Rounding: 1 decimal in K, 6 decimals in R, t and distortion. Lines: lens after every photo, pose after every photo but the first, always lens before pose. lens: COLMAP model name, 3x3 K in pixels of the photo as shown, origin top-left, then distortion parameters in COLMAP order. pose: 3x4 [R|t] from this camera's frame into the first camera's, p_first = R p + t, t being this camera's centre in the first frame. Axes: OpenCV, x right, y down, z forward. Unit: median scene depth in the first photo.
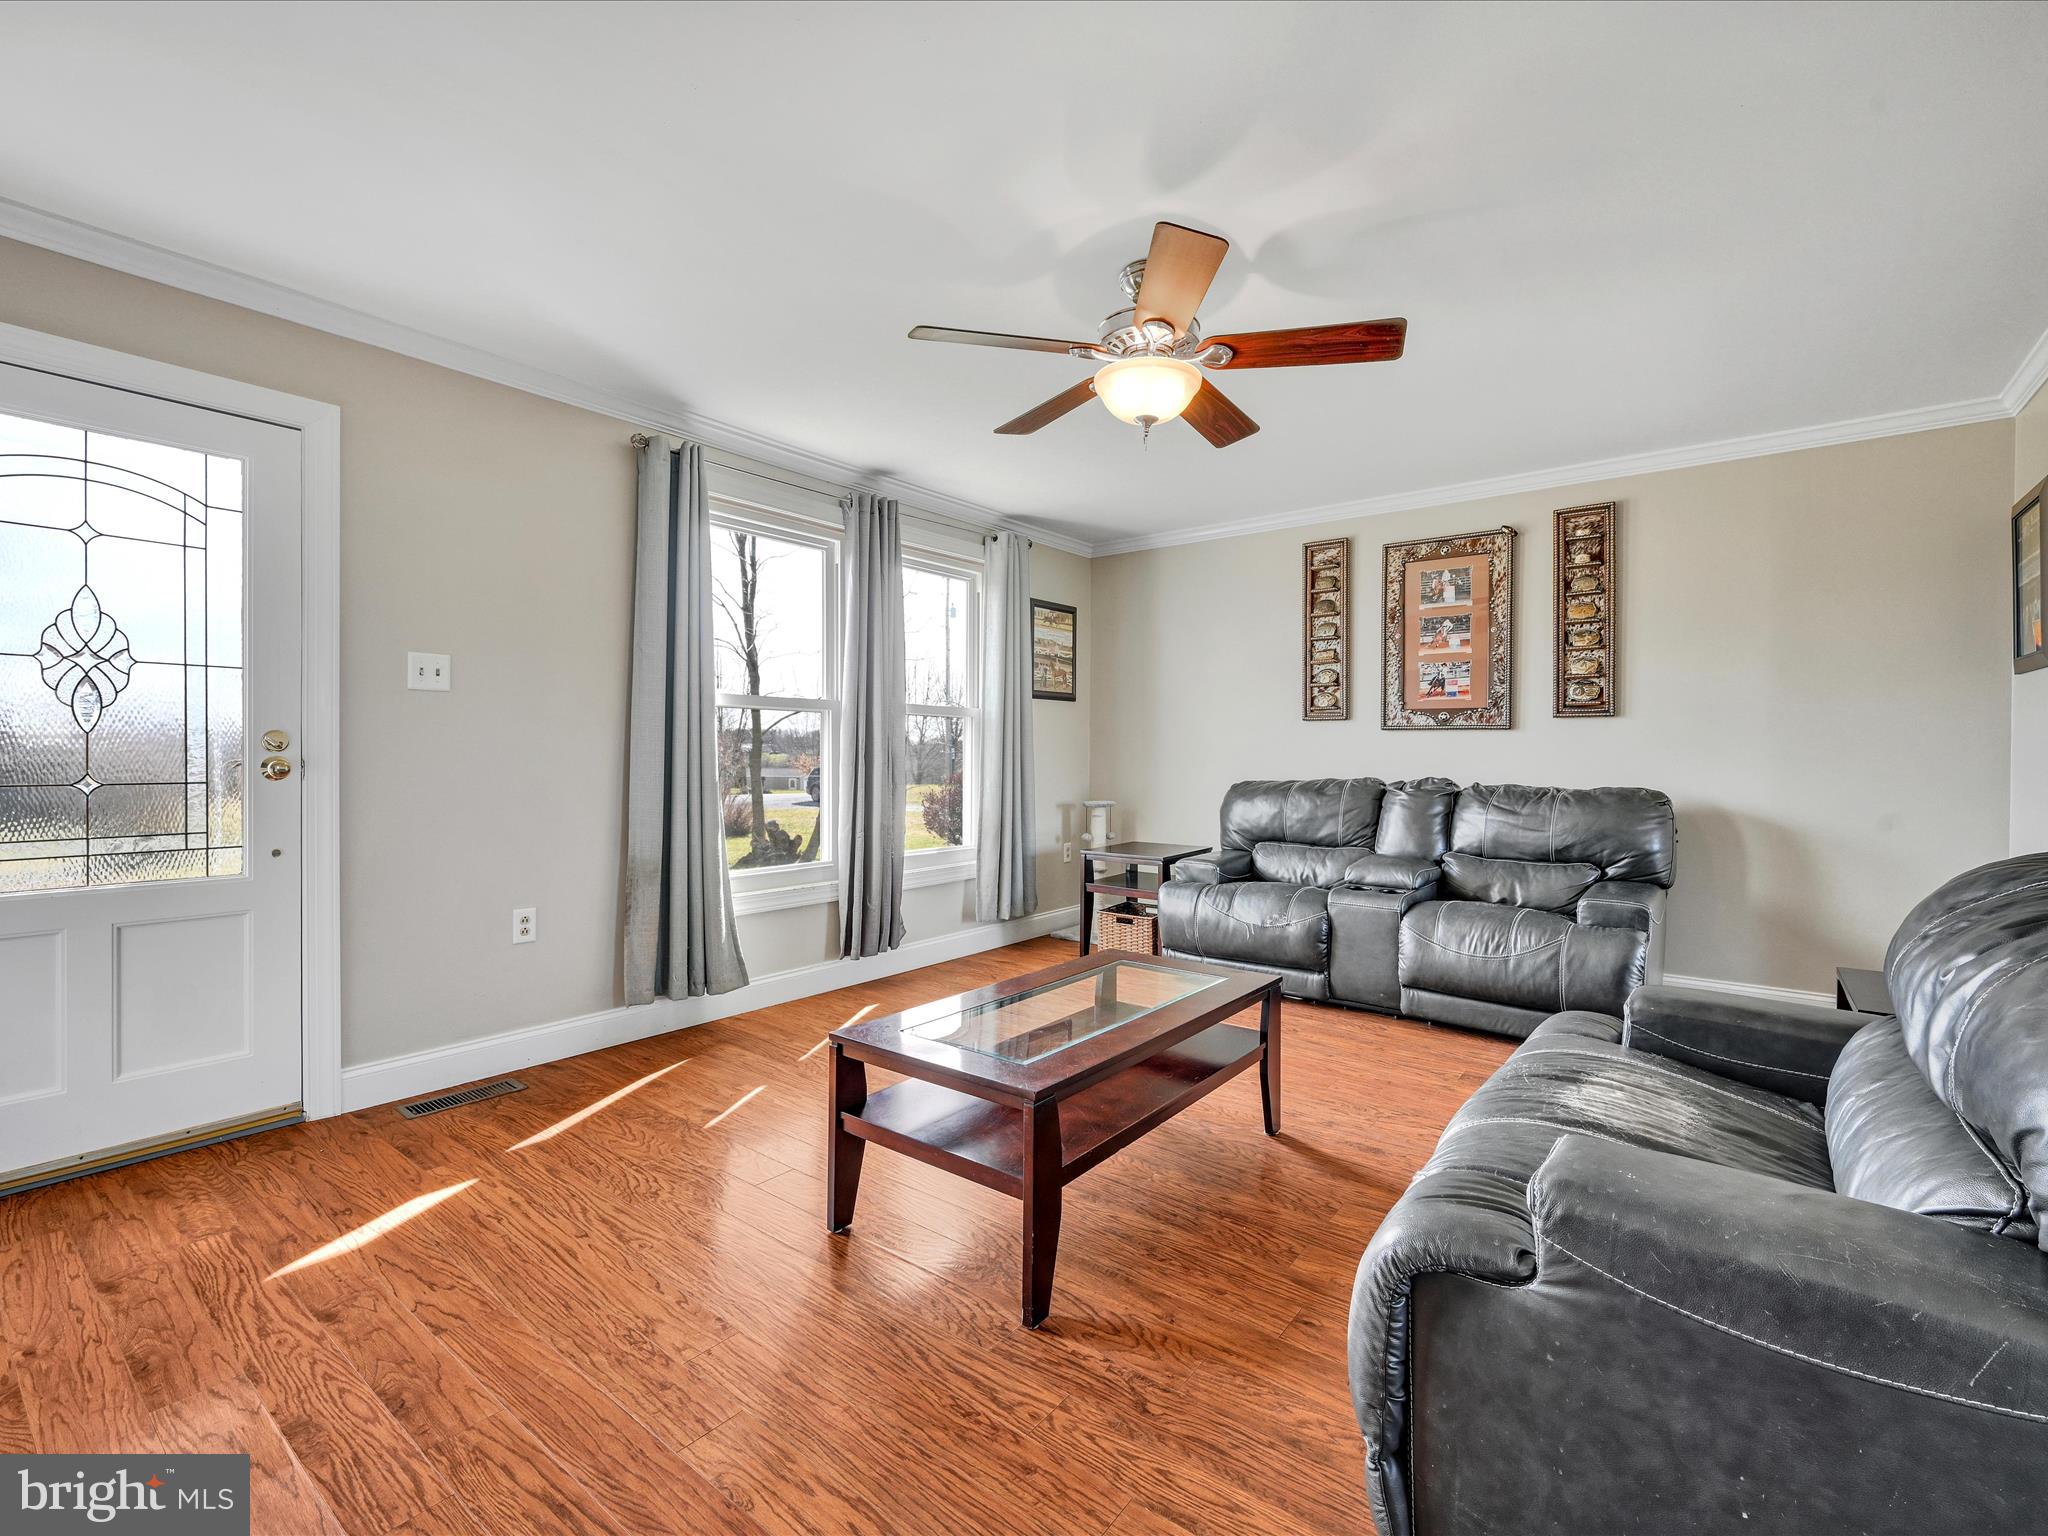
lens RADIAL K [[926.1, 0, 1018.5], [0, 926.1, 757.4], [0, 0, 1]] dist [-0.001151, -0.000172]
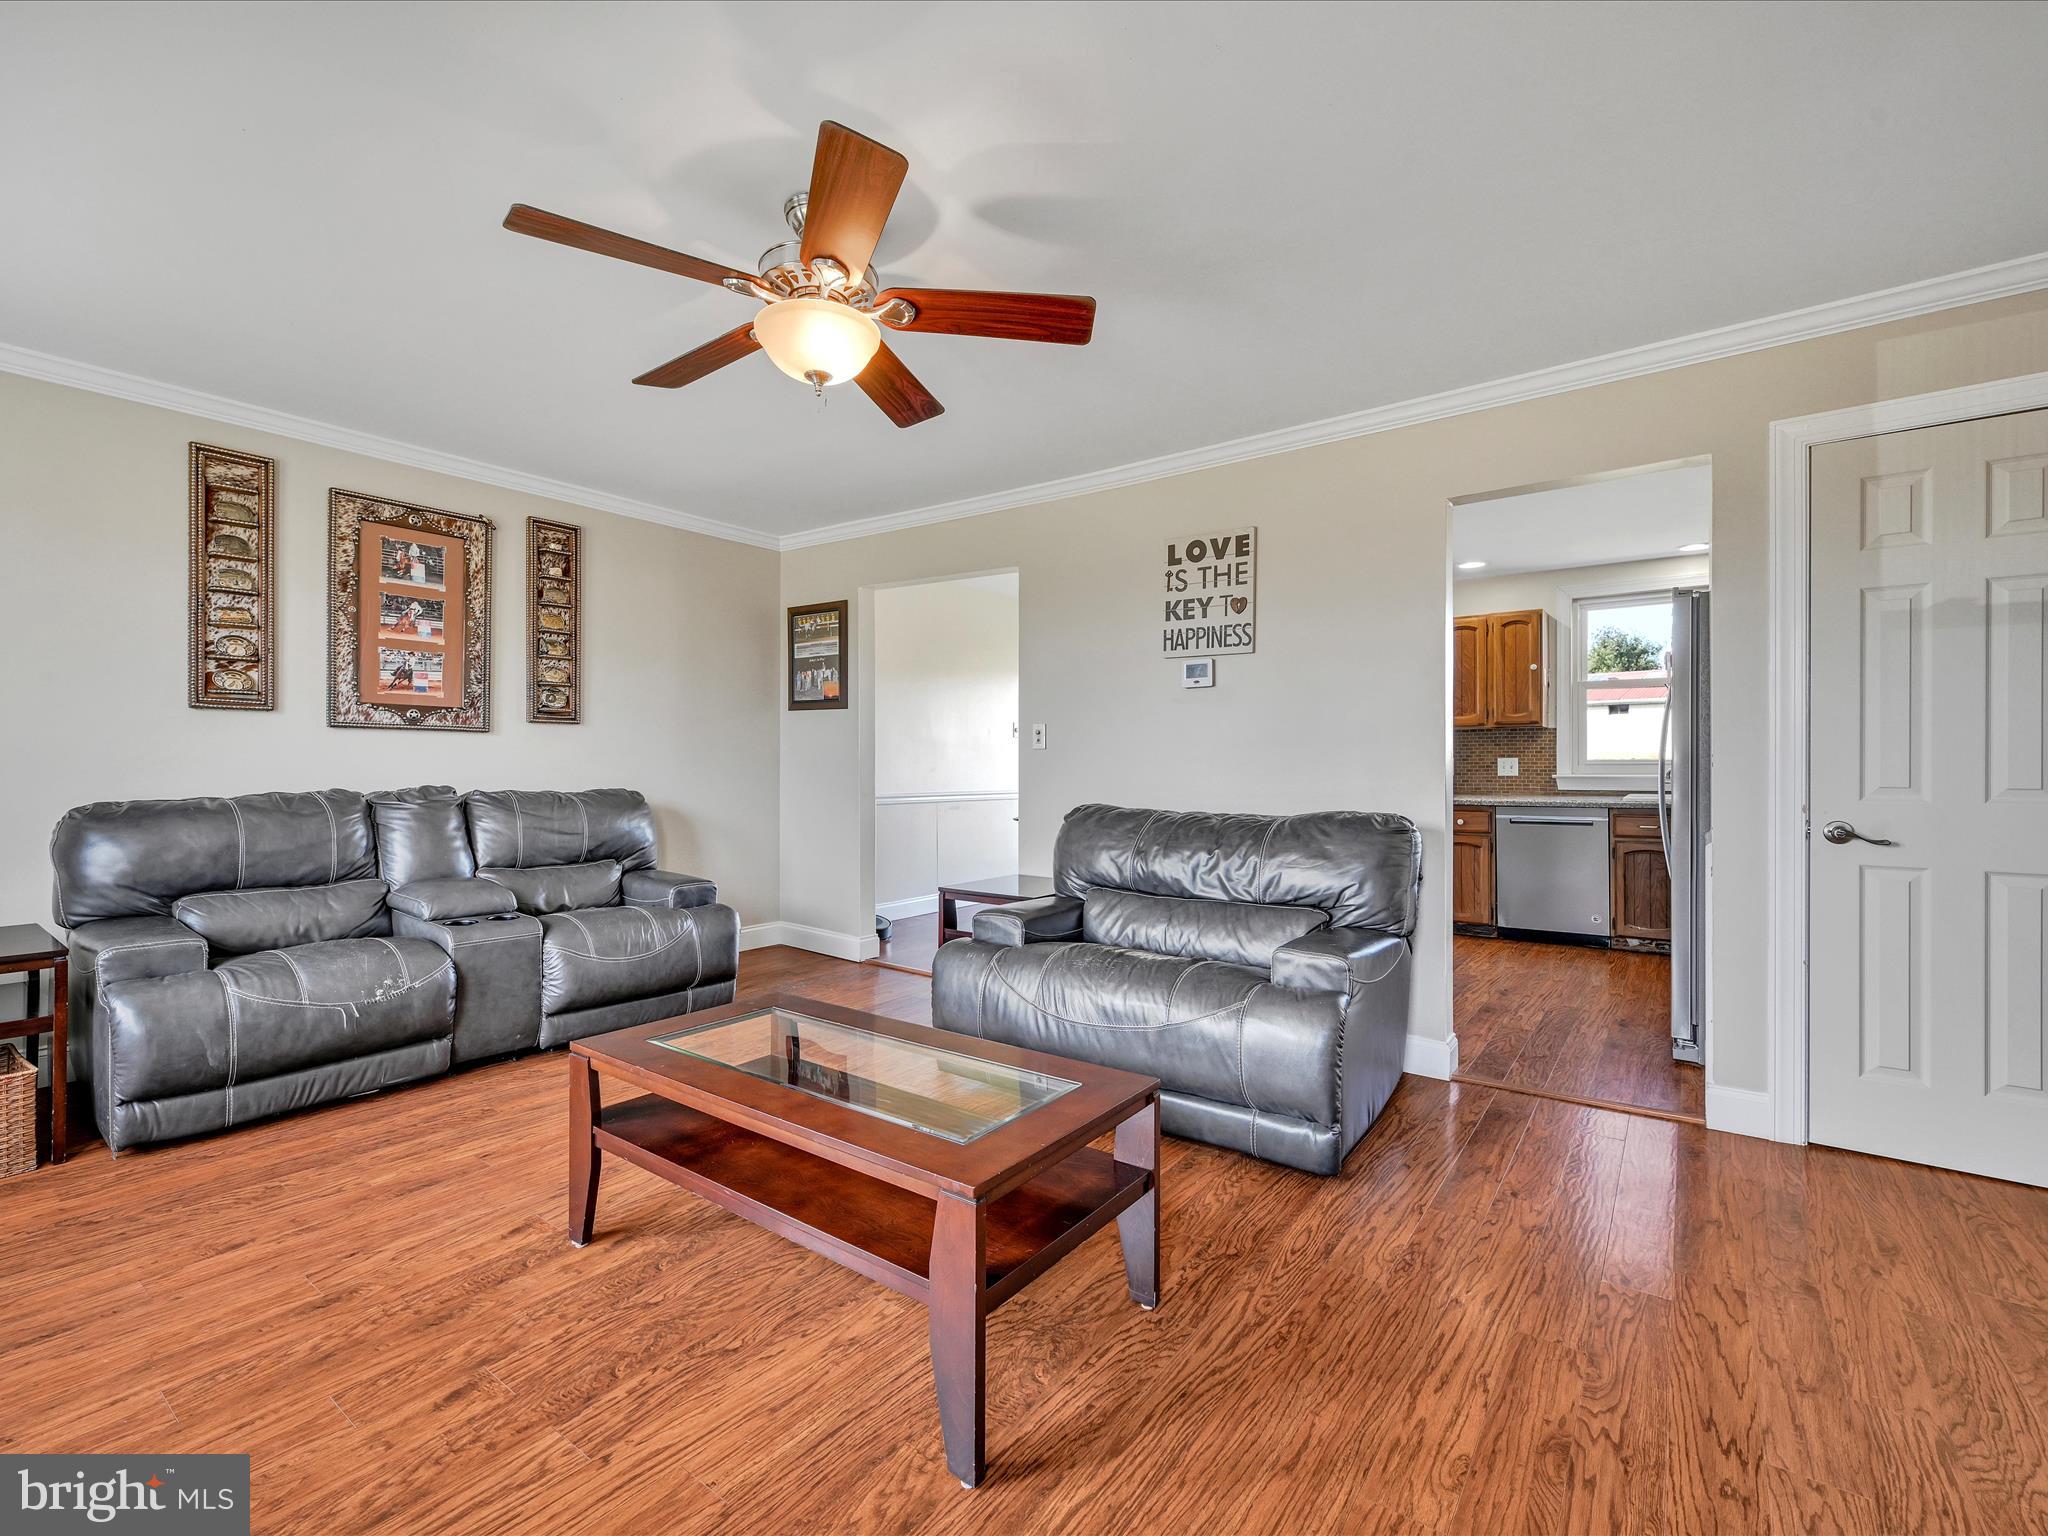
lens RADIAL K [[912.2, 0, 1022.3], [0, 912.2, 760.6], [0, 0, 1]] dist [0.002396, 0.000551]
pose [[-0.033010, -0.004708, 0.999444, -0.407296], [-0.000410, 0.999989, 0.004697, -0.005717], [-0.999455, -0.000255, -0.033011, 0.470216]]
